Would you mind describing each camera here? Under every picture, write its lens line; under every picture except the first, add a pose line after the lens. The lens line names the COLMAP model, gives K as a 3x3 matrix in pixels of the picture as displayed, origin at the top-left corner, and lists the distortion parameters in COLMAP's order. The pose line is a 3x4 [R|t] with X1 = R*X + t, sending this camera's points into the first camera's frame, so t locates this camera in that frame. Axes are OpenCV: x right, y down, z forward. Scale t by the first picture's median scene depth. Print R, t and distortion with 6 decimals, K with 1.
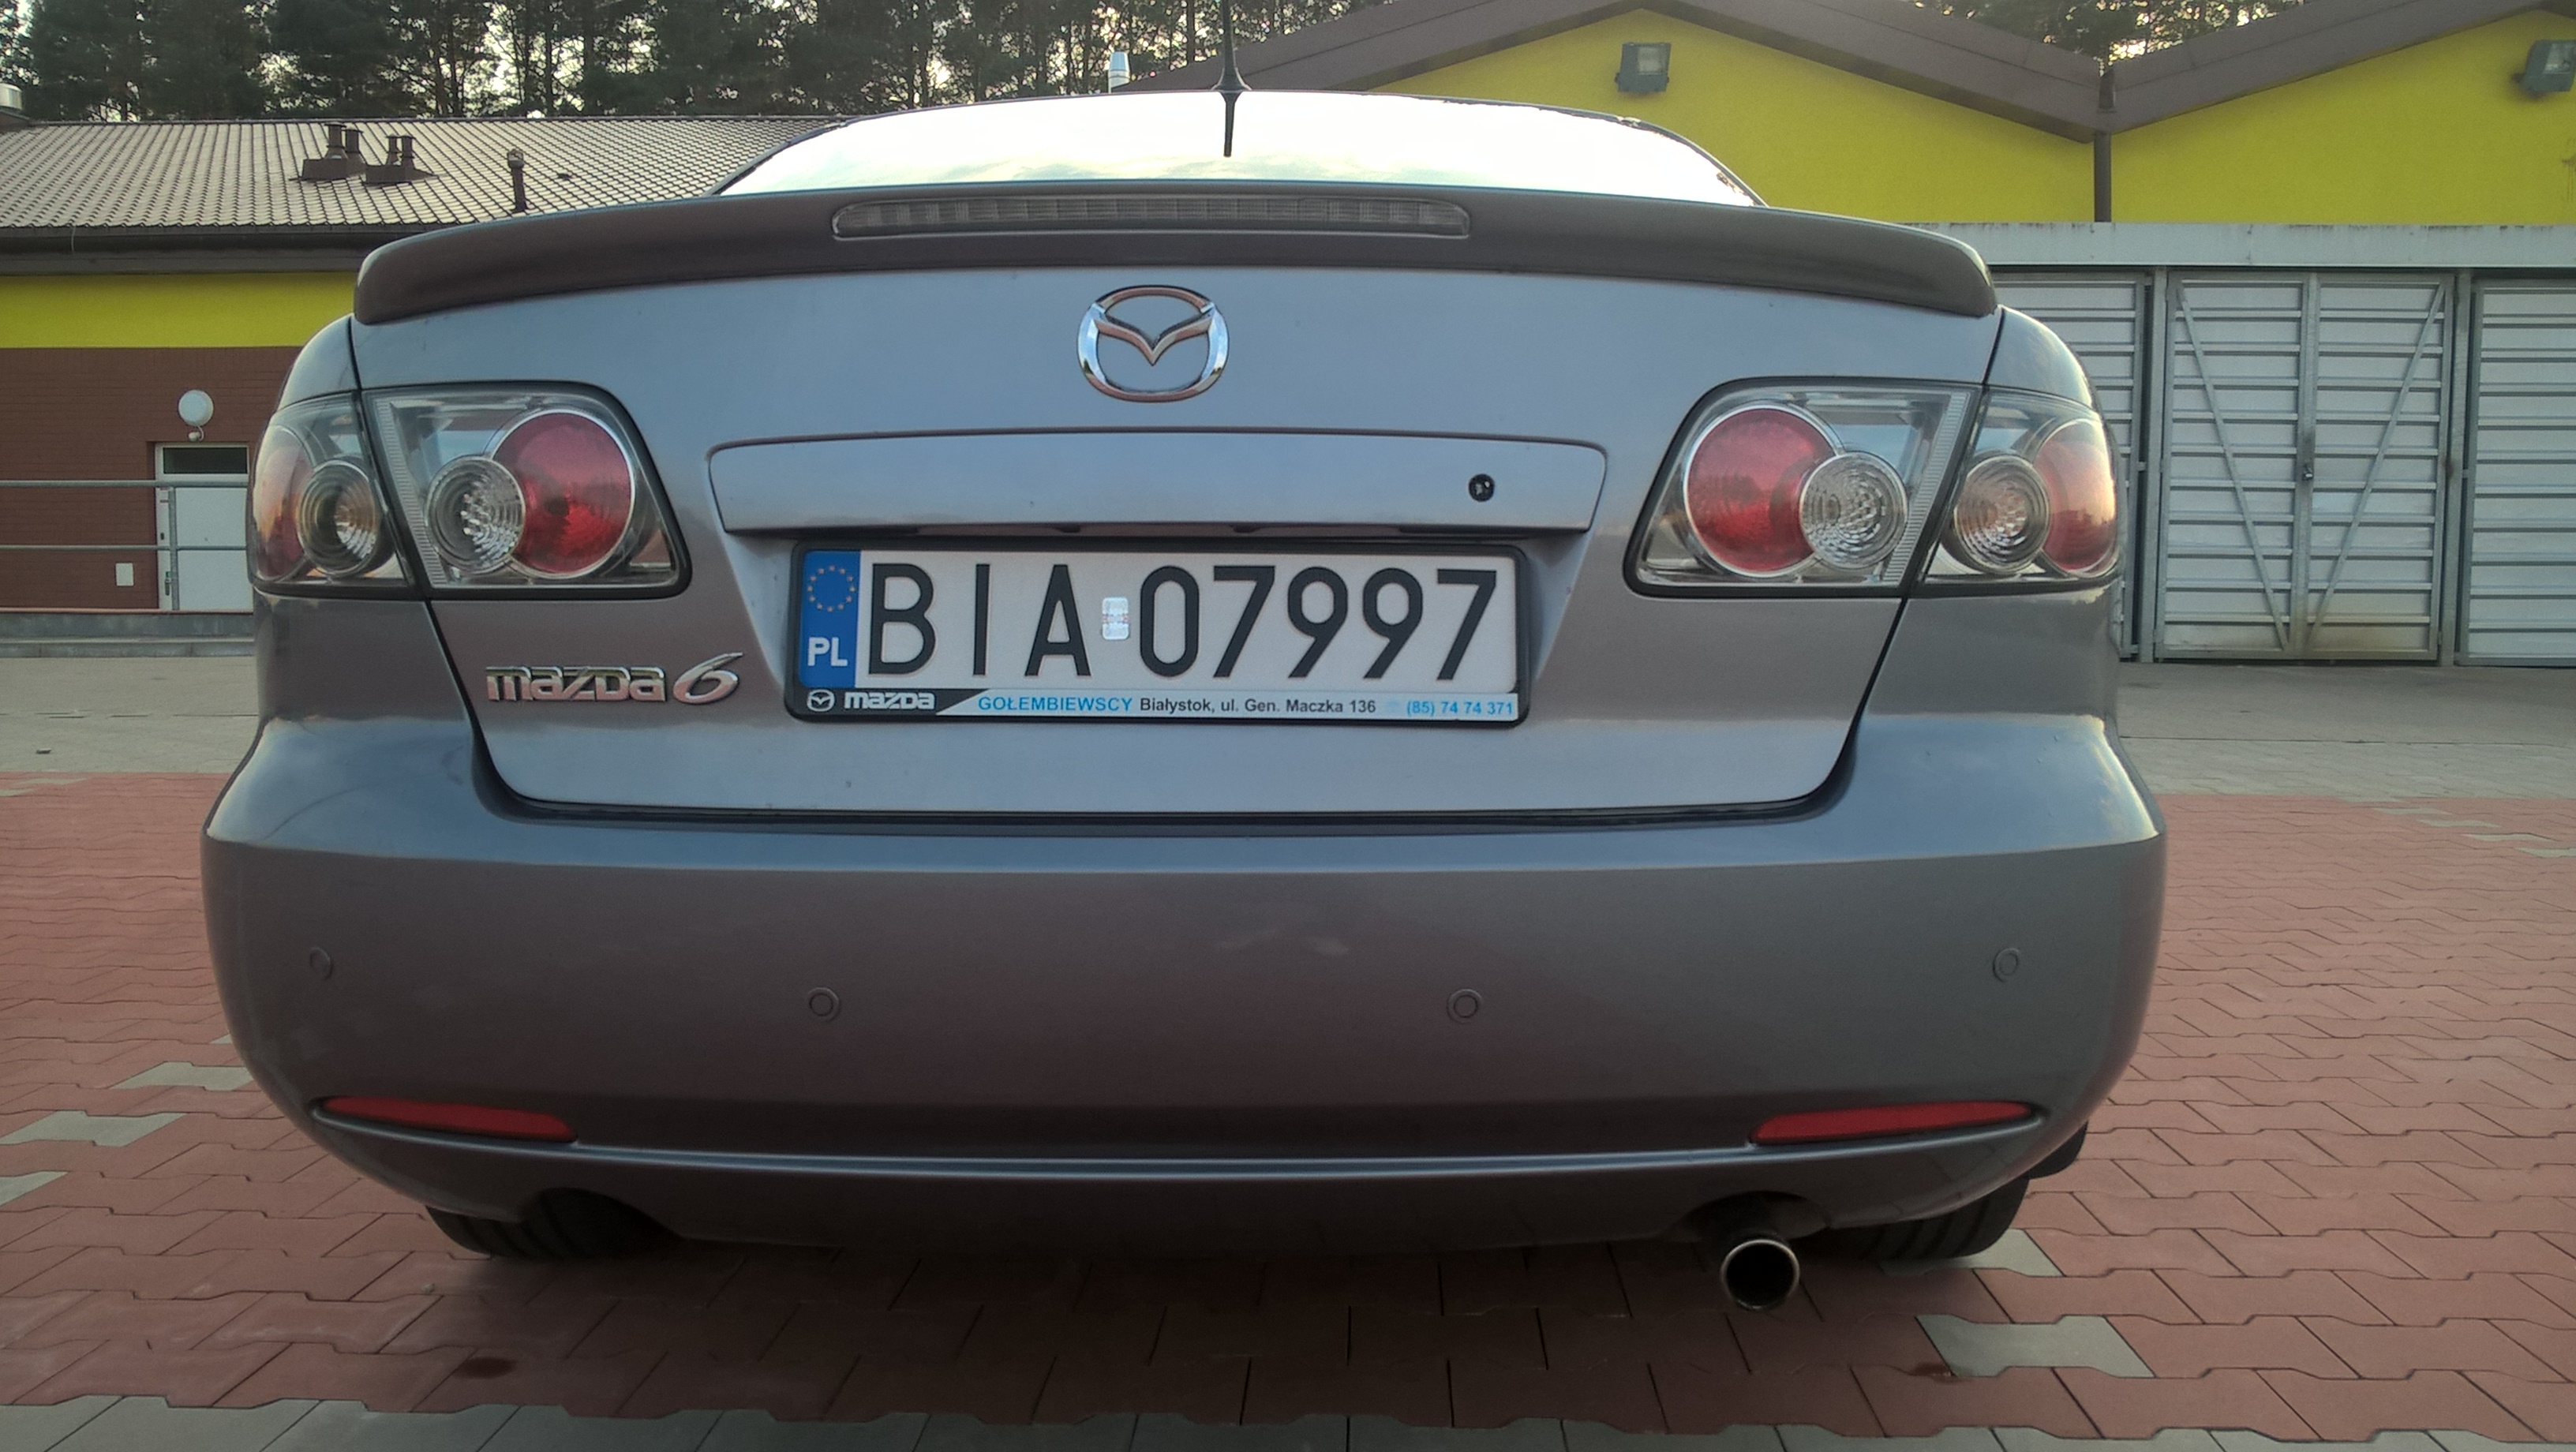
lens RADIAL K [[2064.9, 0, 1288.0], [0, 2064.9, 726.0], [0, 0, 1]] dist [0.070452, -0.080617]
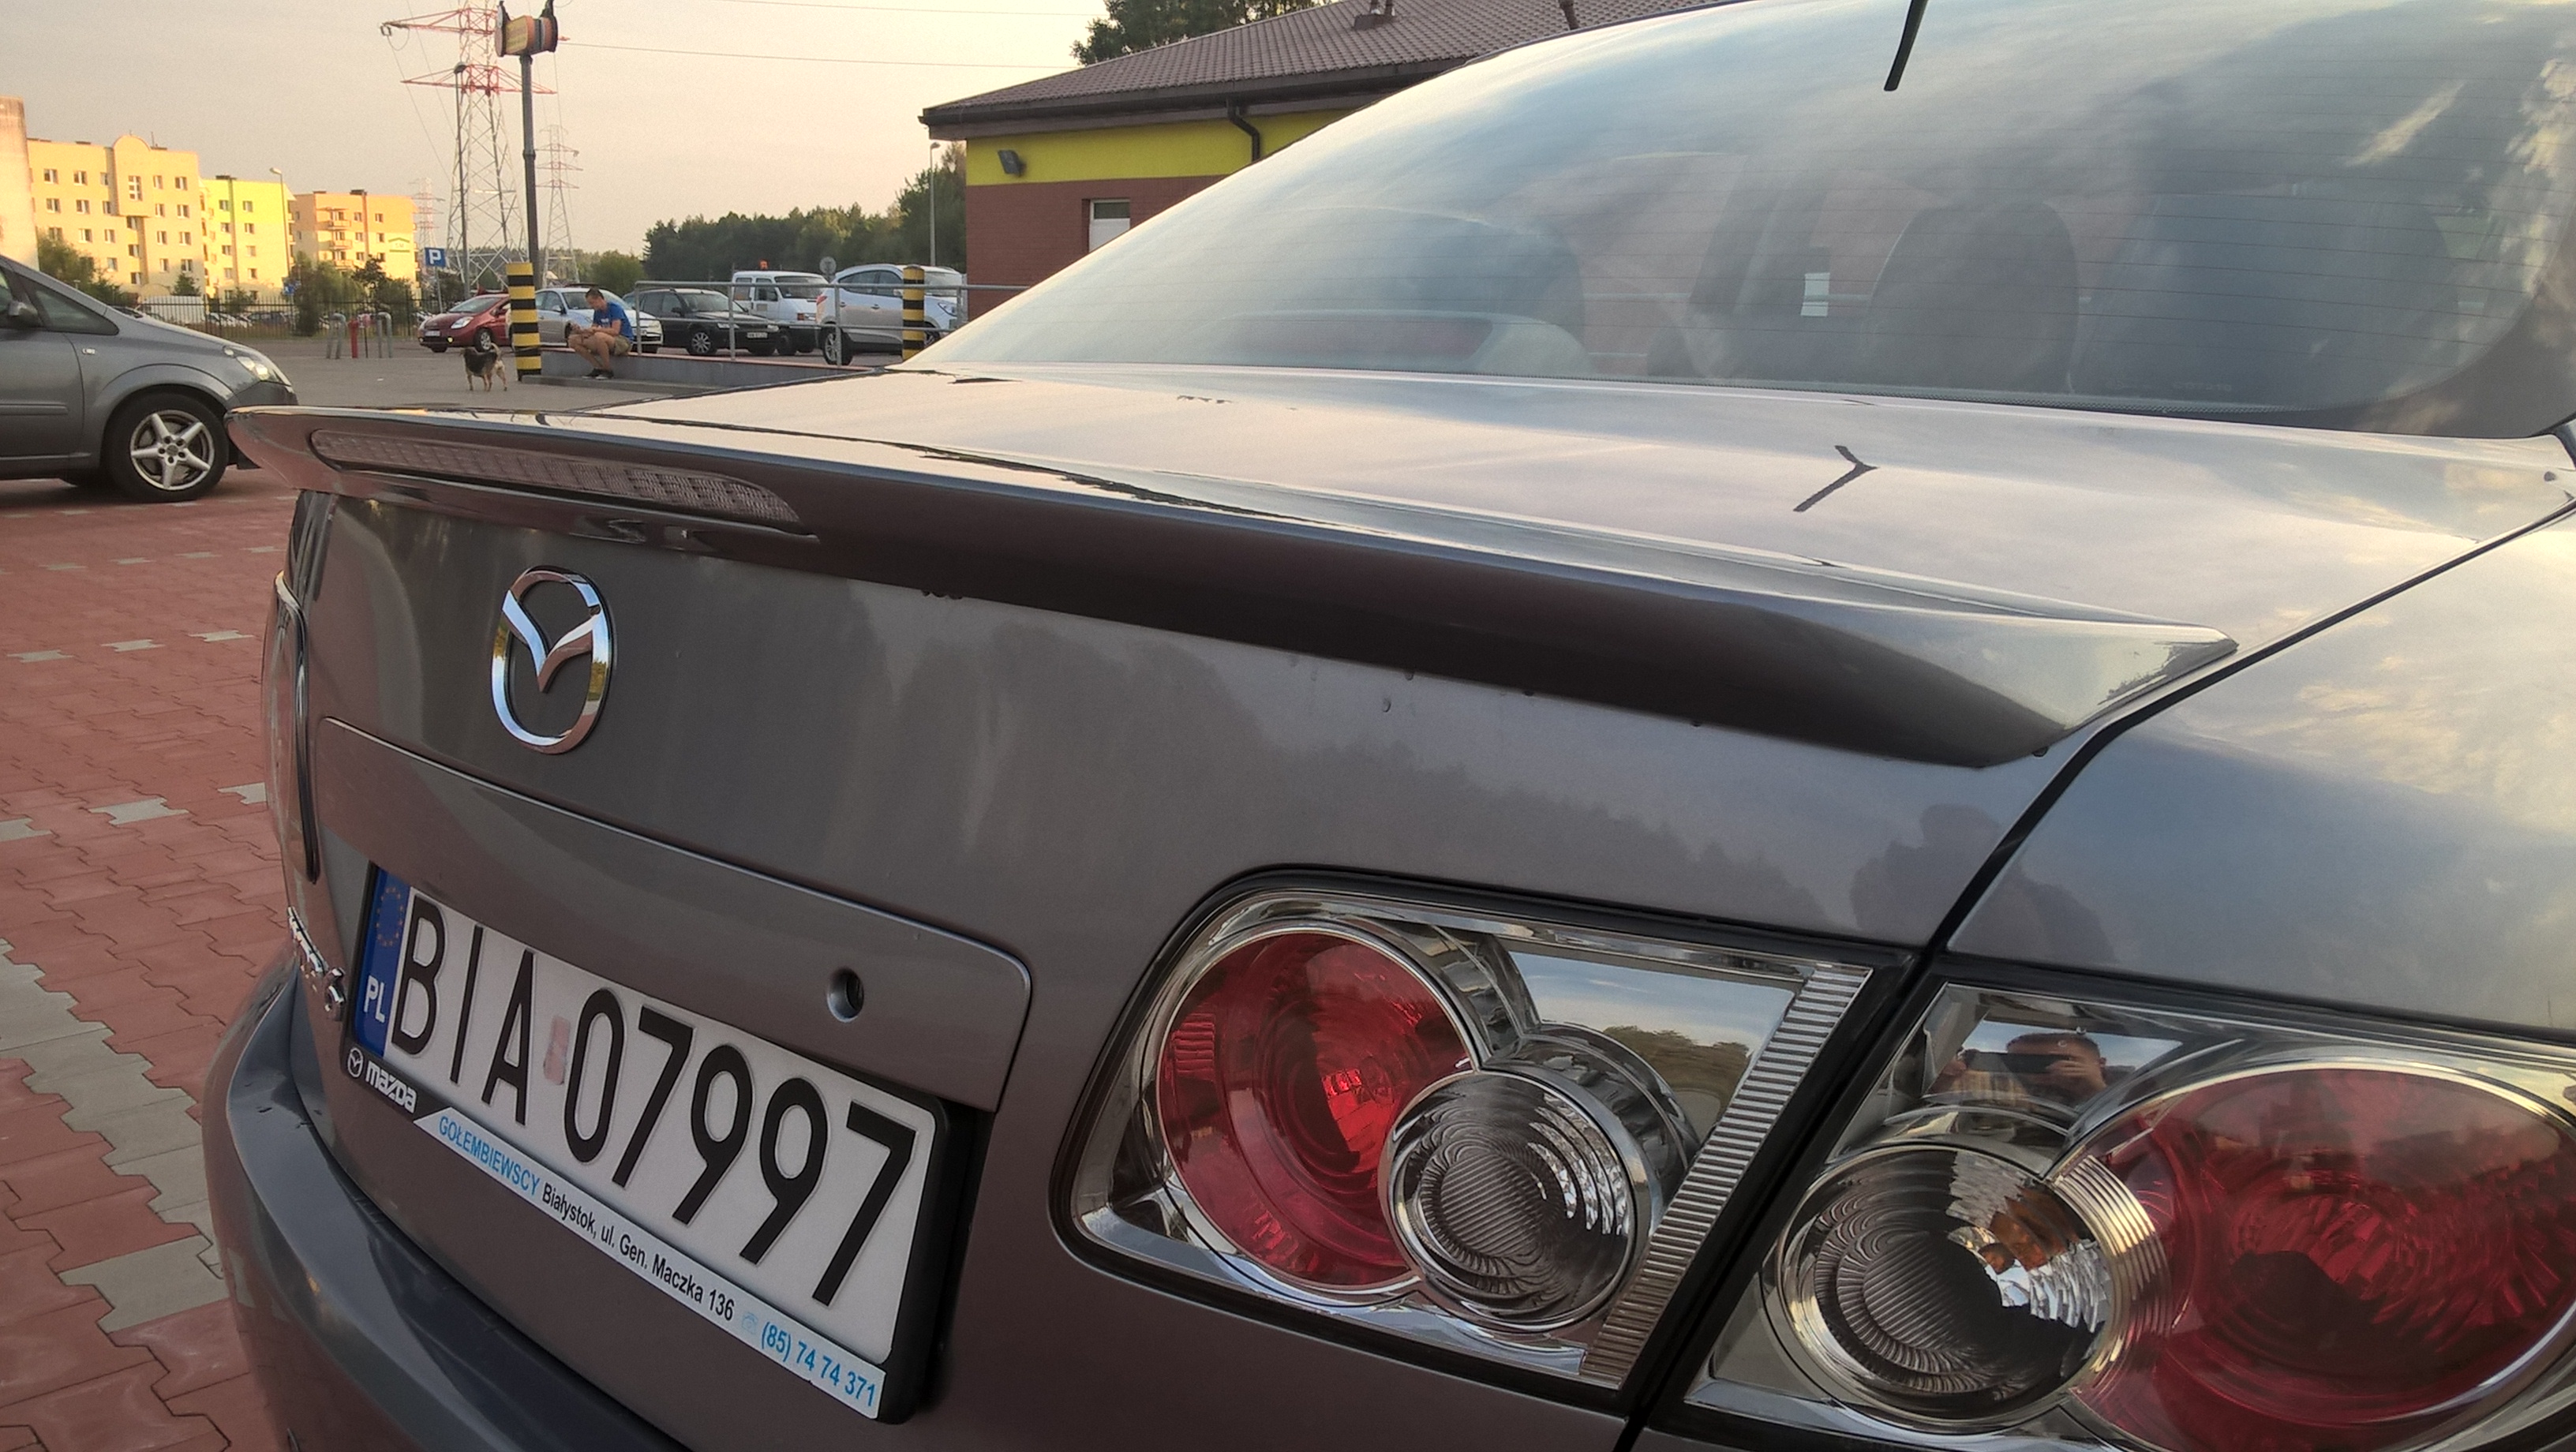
lens RADIAL K [[2123.8, 0, 1288.0], [0, 2123.8, 726.0], [0, 0, 1]] dist [0.020760, -0.096751]
pose [[0.736462, 0.140485, -0.661731, 0.533383], [-0.071133, 0.988858, 0.130769, -0.263142], [0.672729, -0.049236, 0.738249, 0.651056]]
